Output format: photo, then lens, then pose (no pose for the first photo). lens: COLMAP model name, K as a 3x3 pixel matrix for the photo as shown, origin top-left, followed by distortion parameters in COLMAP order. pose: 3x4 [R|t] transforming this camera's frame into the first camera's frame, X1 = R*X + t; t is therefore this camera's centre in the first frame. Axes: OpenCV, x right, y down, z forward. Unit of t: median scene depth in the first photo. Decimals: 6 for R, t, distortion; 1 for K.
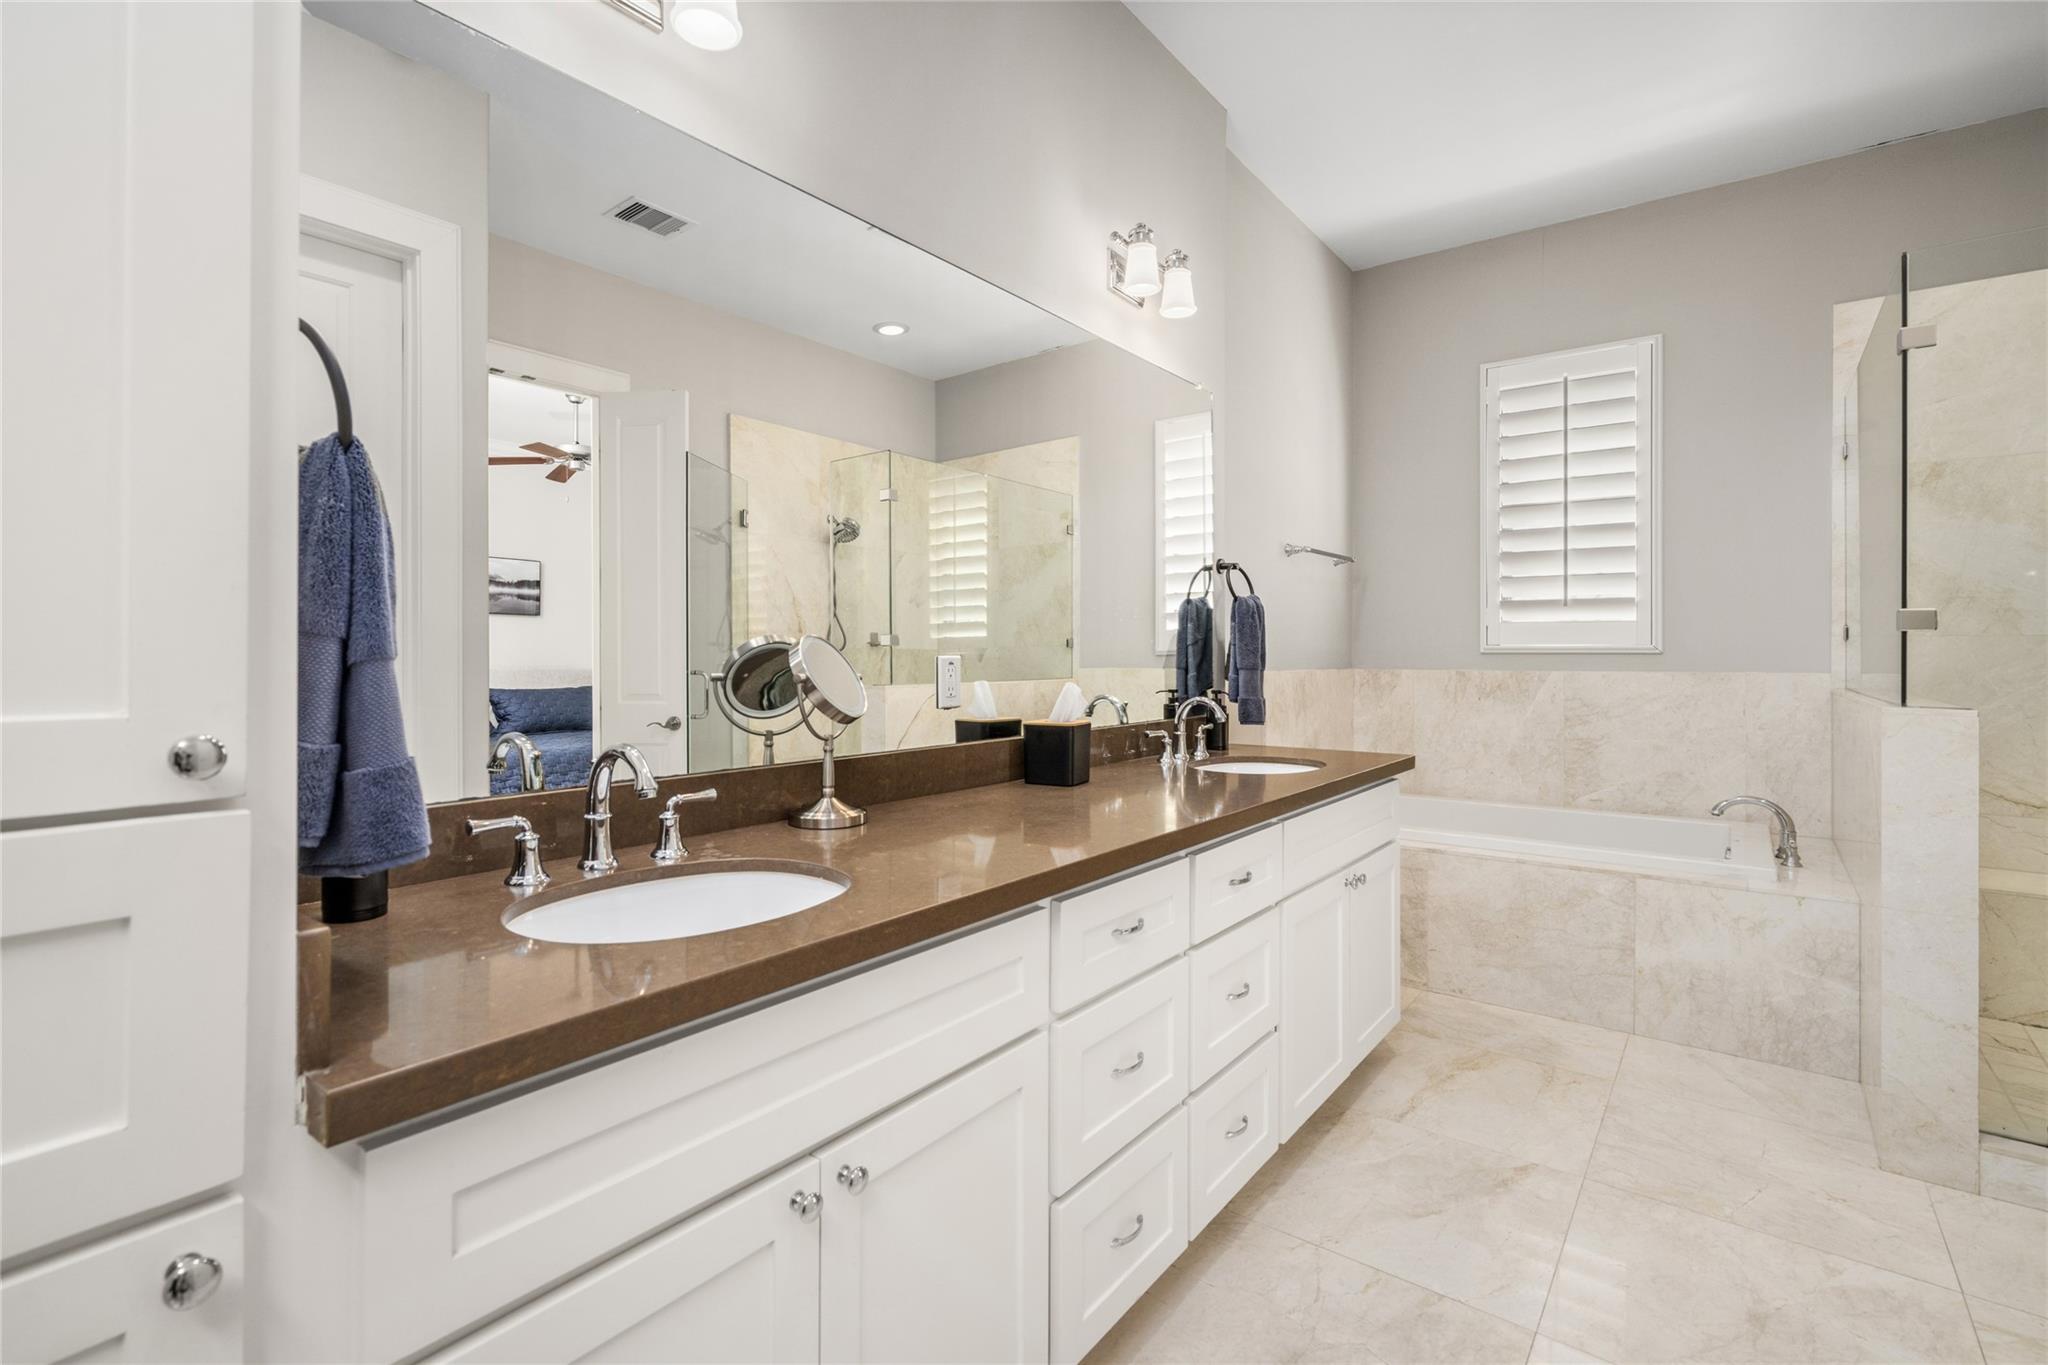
lens RADIAL K [[941.6, 0, 1017.5], [0, 941.6, 654.7], [0, 0, 1]] dist [0.001112, 0.000274]
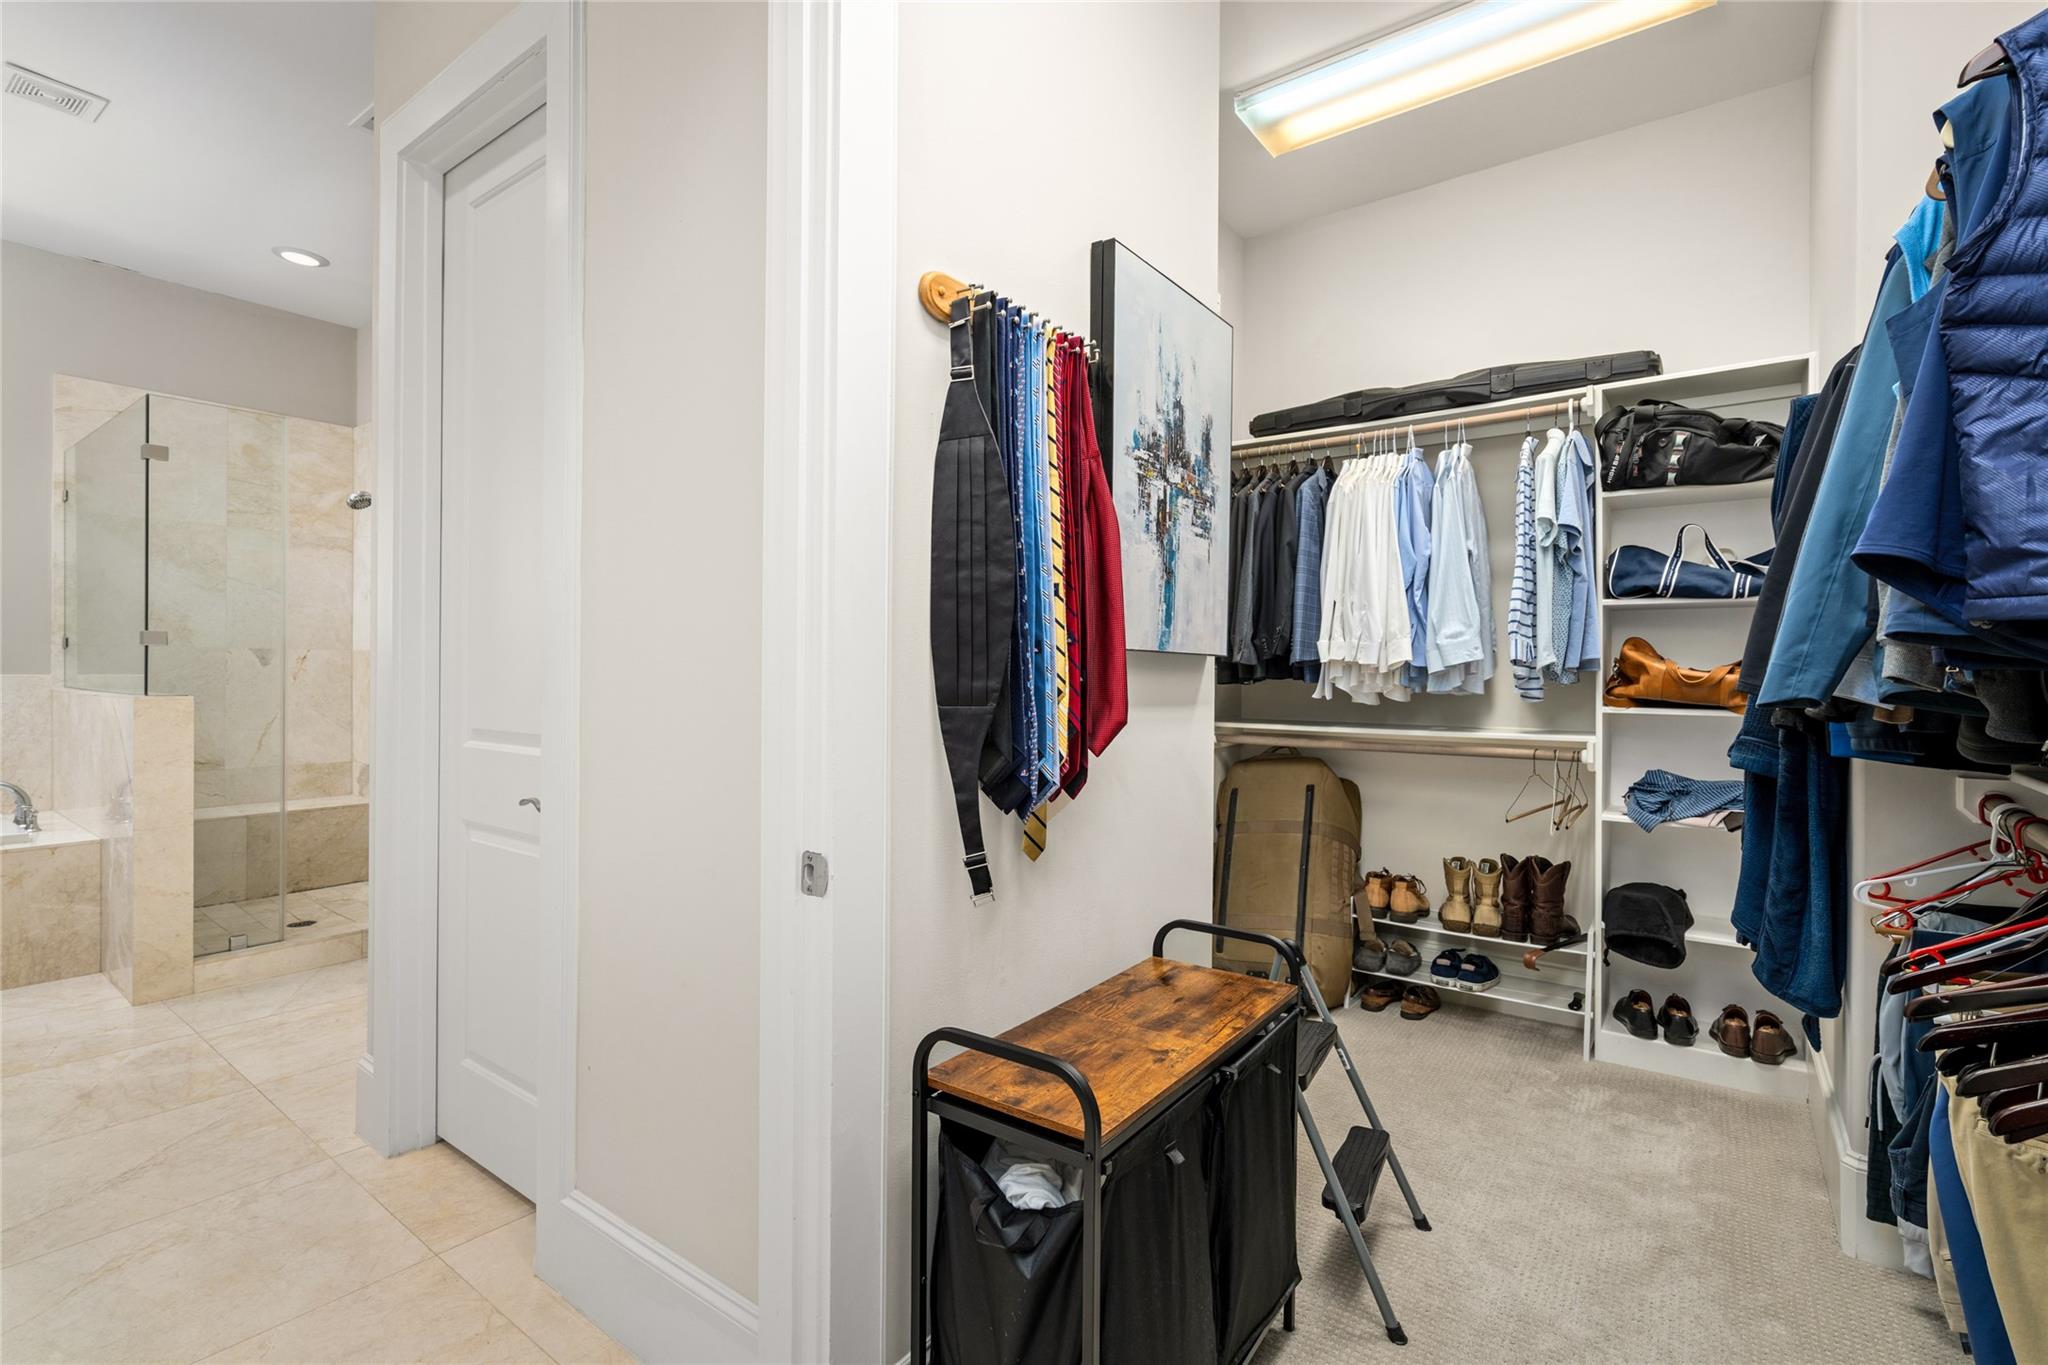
lens RADIAL K [[941.6, 0, 1022.9], [0, 941.6, 672.6], [0, 0, 1]] dist [0.001112, 0.000274]
pose [[-0.009478, -0.005113, 0.999942, -0.472916], [-0.008381, 0.999952, 0.005033, 0.000272], [-0.999920, -0.008333, -0.009521, -0.312569]]
